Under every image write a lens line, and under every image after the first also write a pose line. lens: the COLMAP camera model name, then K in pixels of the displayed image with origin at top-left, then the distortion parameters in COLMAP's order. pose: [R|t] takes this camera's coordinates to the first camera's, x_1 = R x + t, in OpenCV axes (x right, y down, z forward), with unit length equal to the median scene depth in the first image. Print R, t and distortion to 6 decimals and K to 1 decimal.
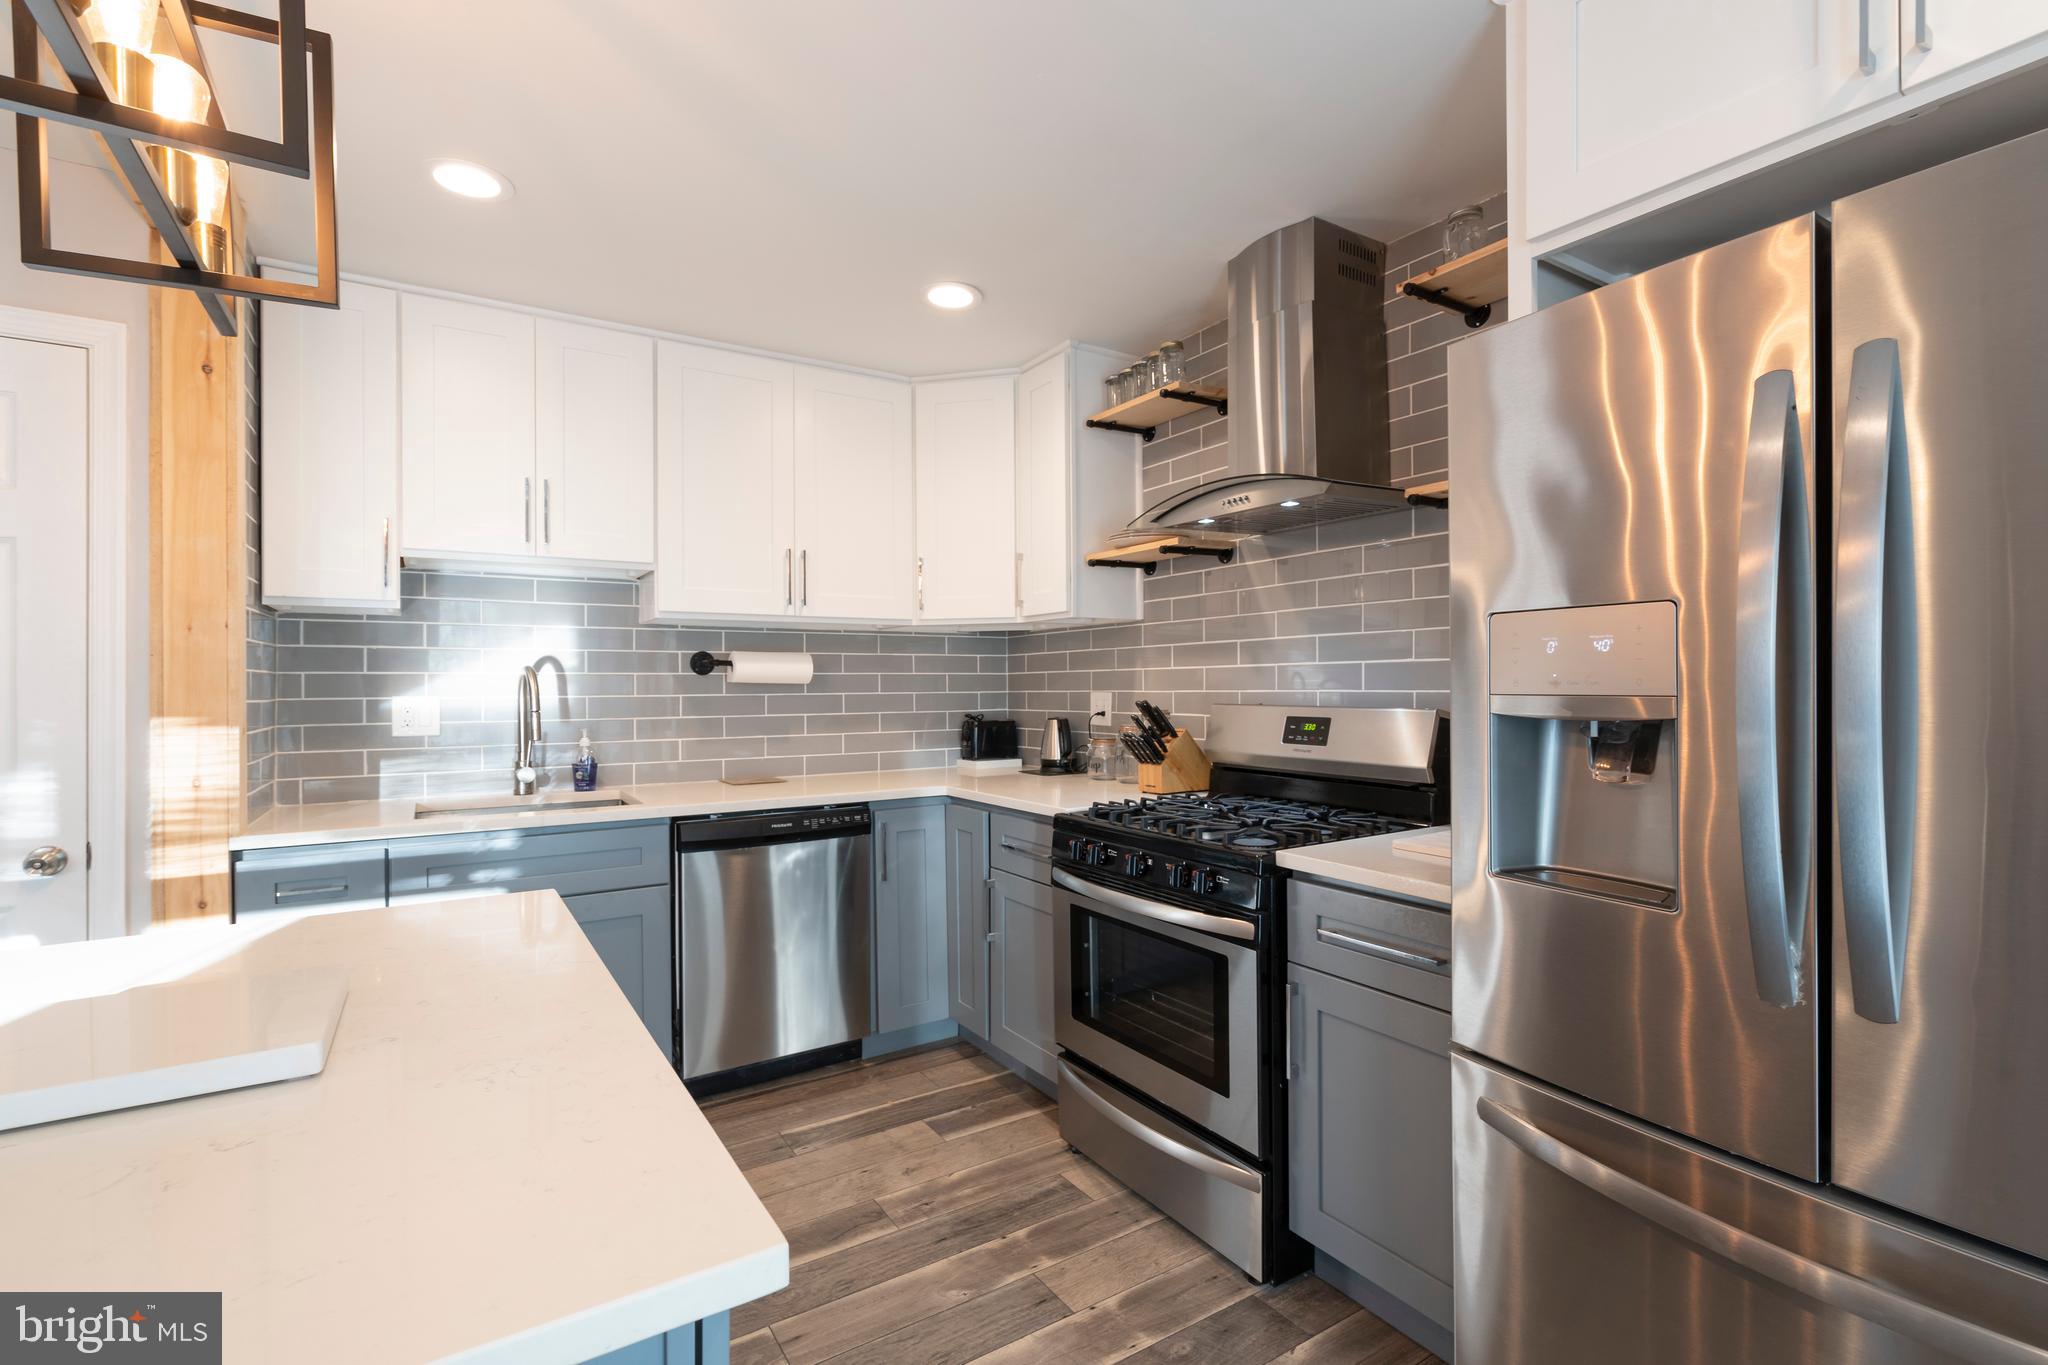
lens RADIAL K [[939.3, 0, 1016.3], [0, 939.3, 683.3], [0, 0, 1]] dist [-0.004384, 0.002518]
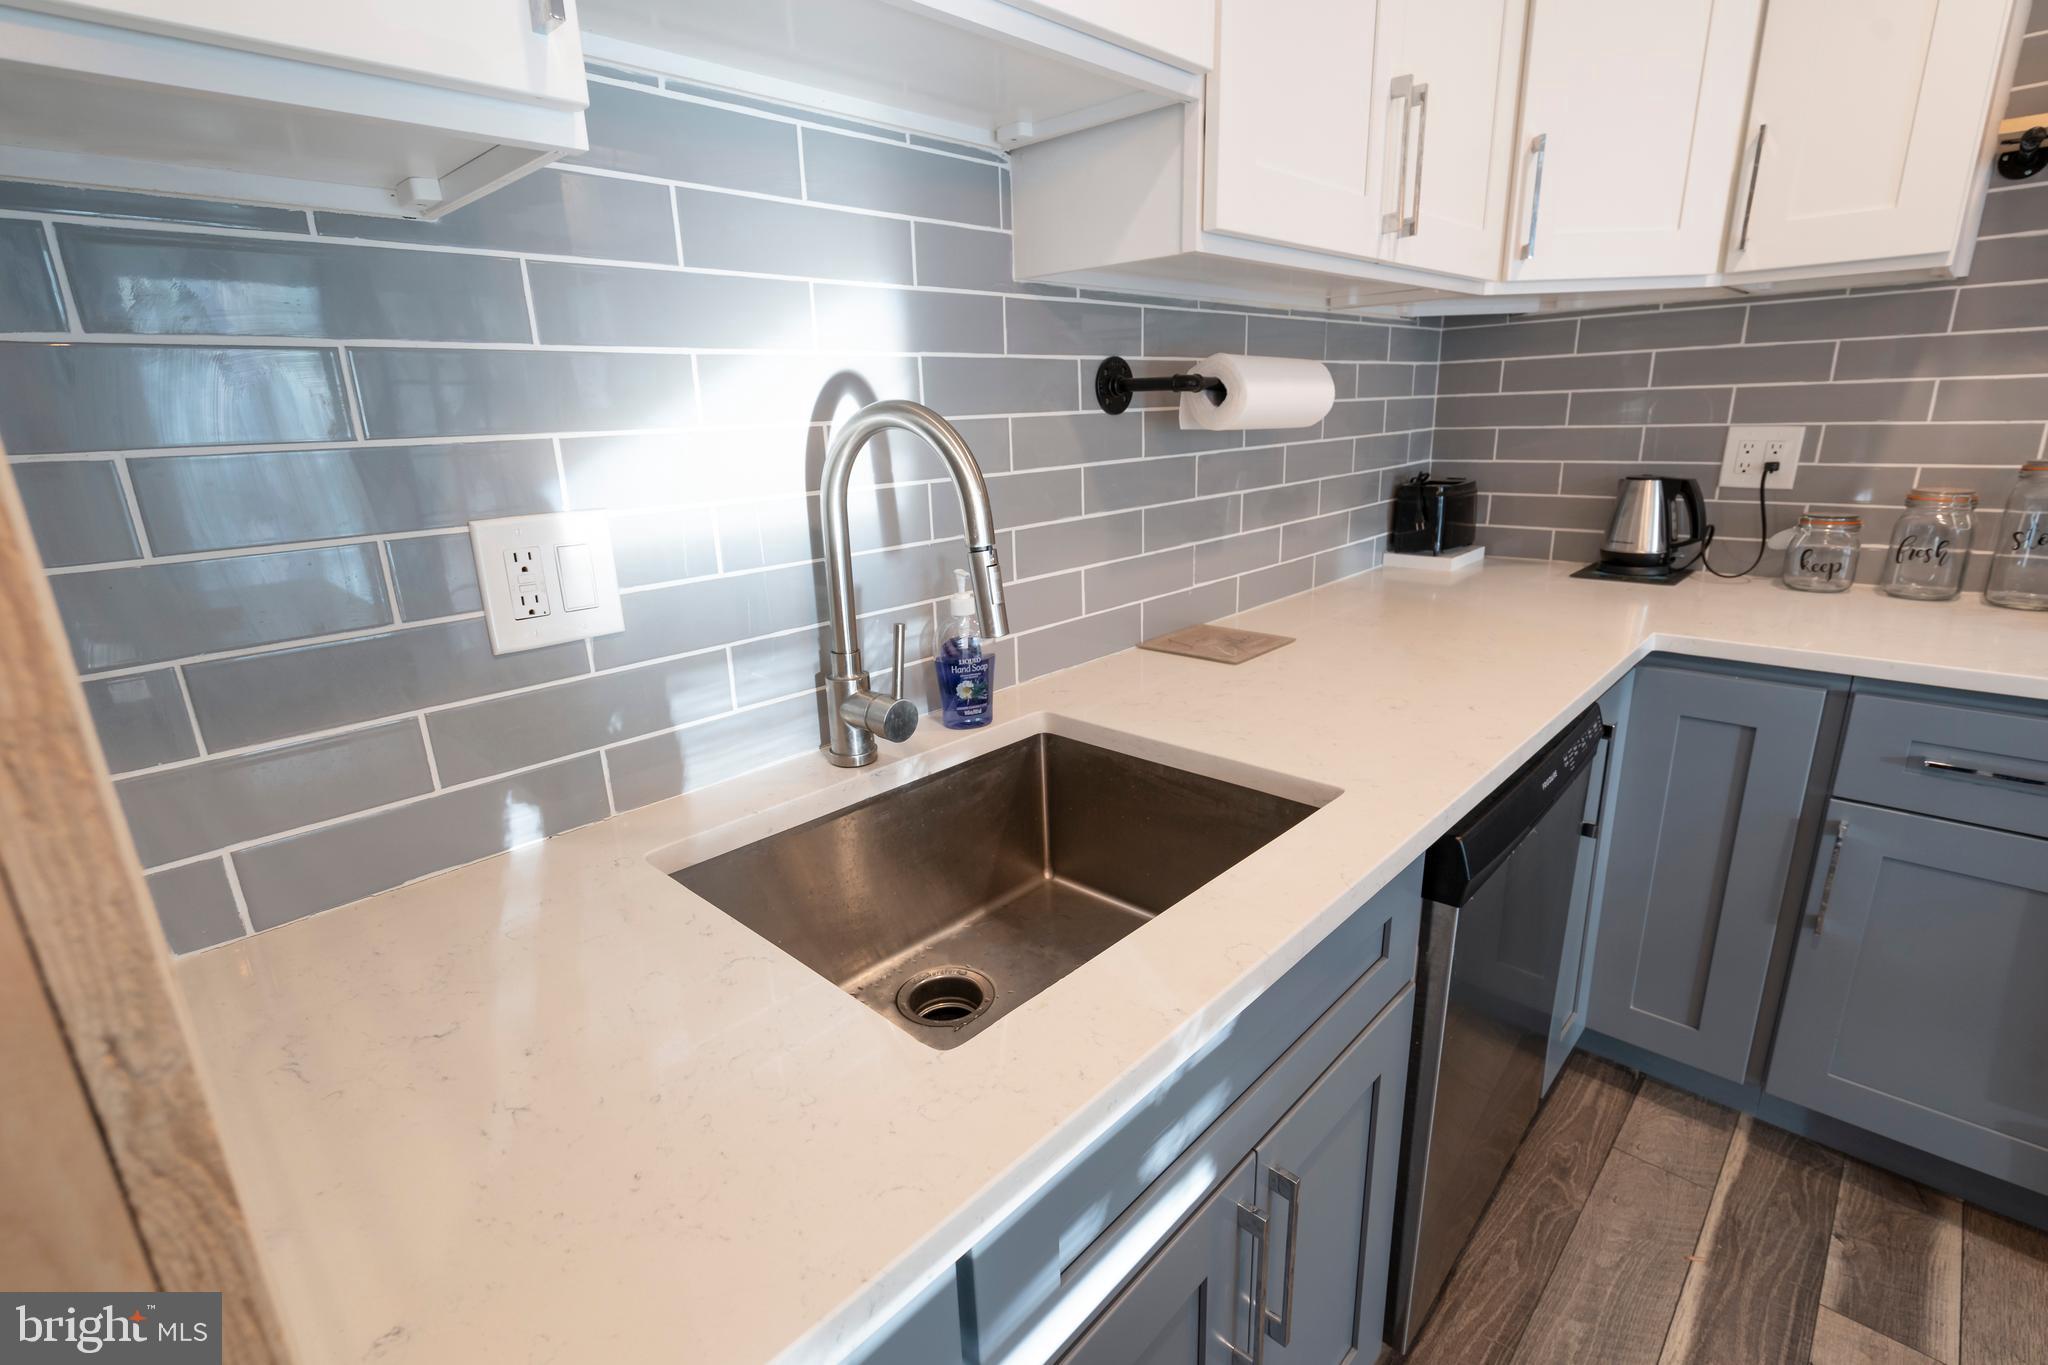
lens RADIAL K [[939.3, 0, 1023.2], [0, 939.3, 686.4], [0, 0, 1]] dist [-0.004384, 0.002518]
pose [[0.969768, -0.093951, 0.225218, -0.662782], [0.026002, 0.957446, 0.287438, -0.019489], [-0.242639, -0.272892, 0.930944, 0.786985]]
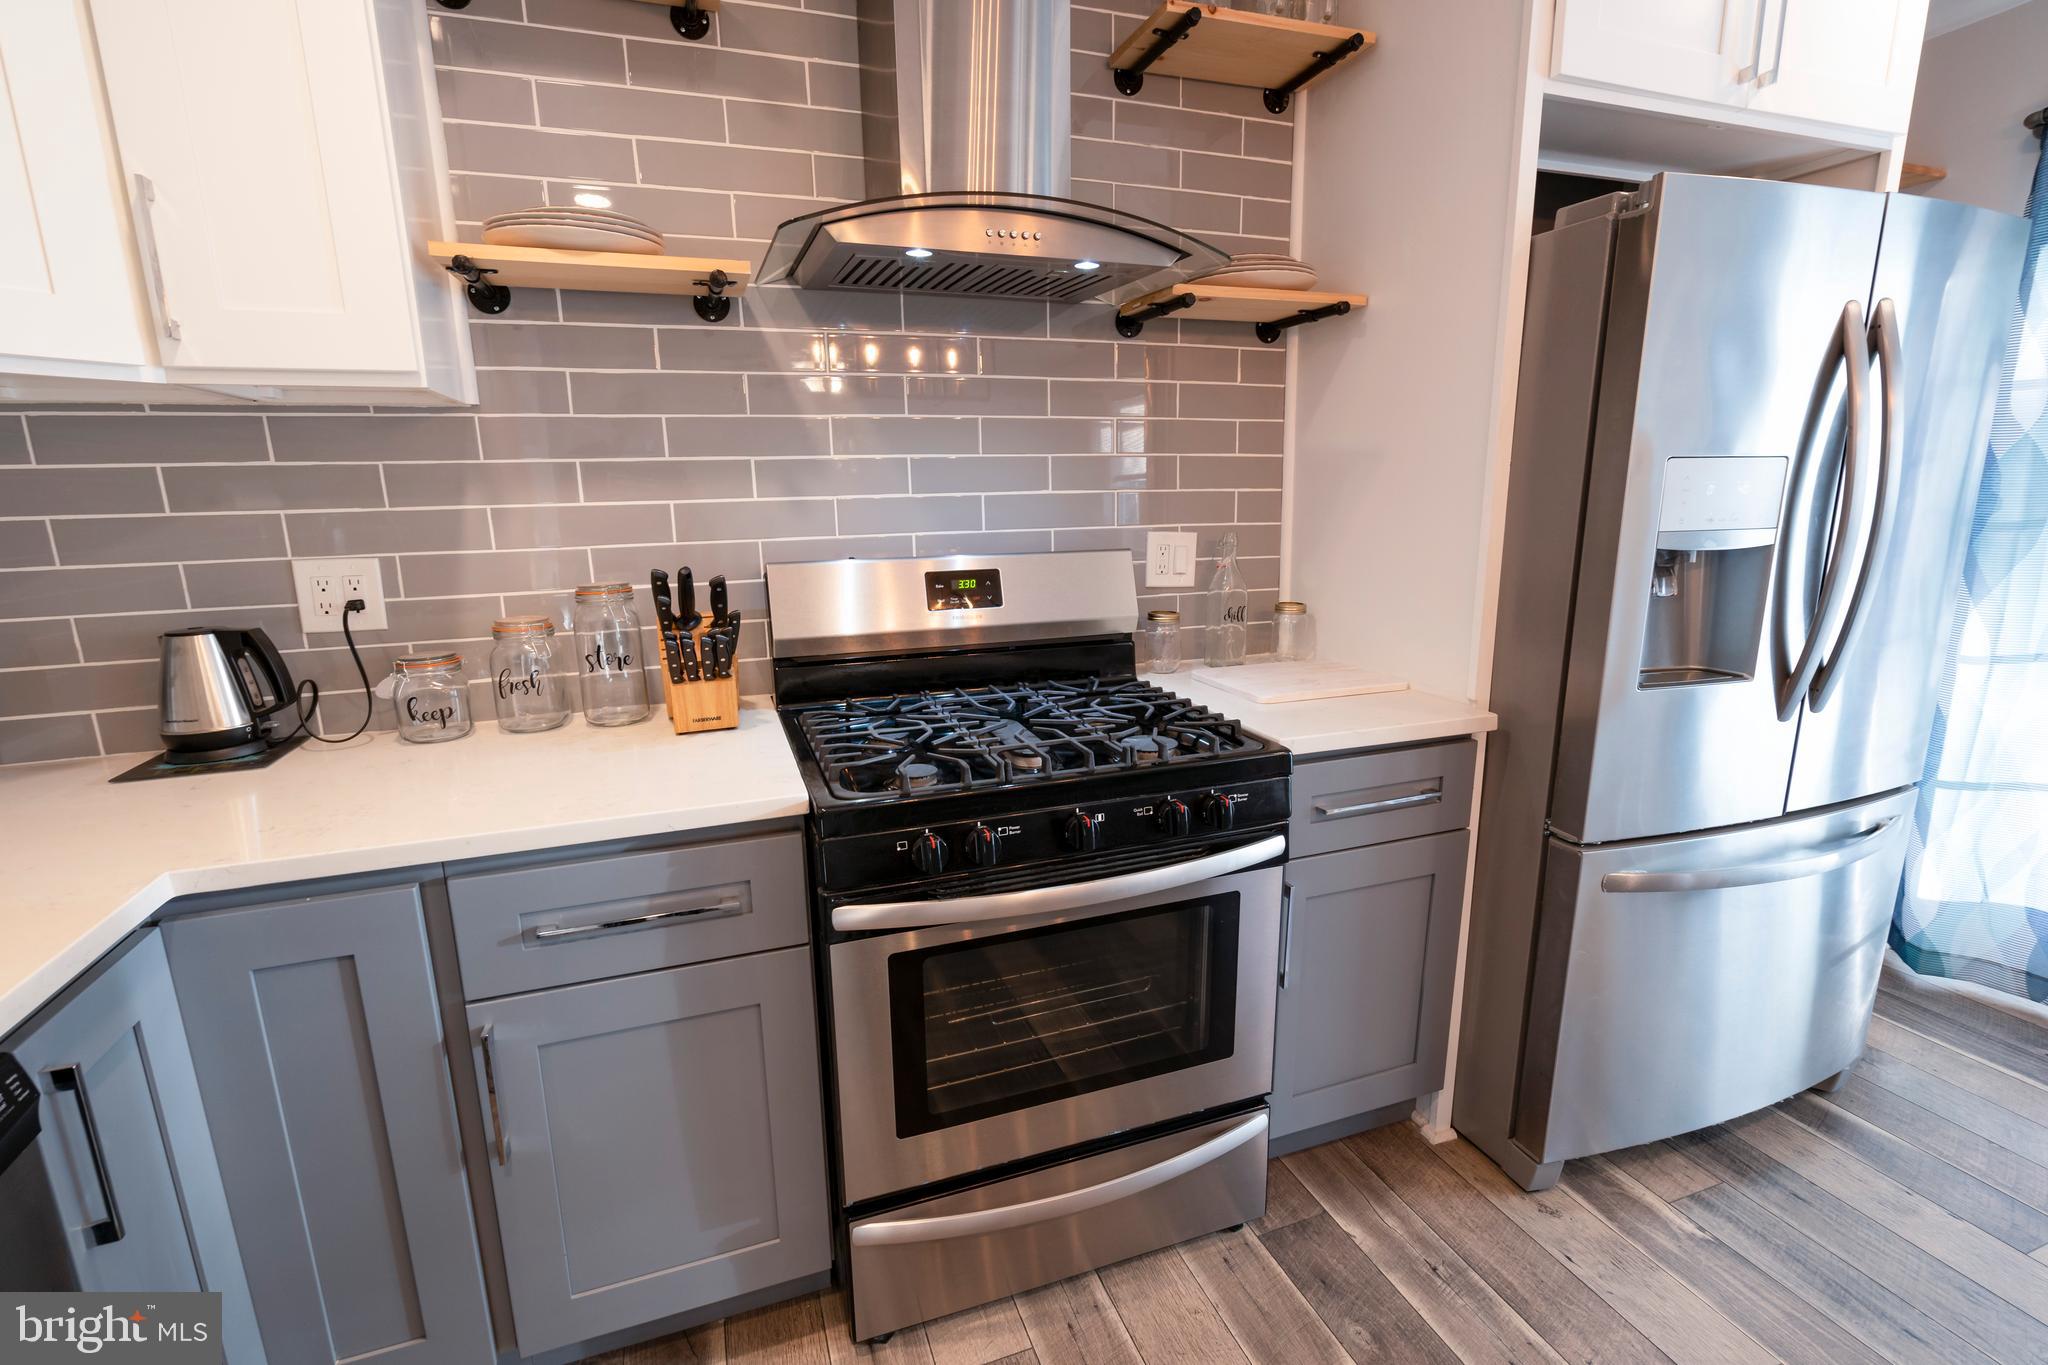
lens RADIAL K [[939.3, 0, 1021.4], [0, 939.3, 685.6], [0, 0, 1]] dist [-0.004384, 0.002518]
pose [[0.208537, -0.201595, 0.957012, -0.411129], [0.015555, 0.979085, 0.202855, -0.024941], [-0.977891, -0.027416, 0.207311, 0.817499]]
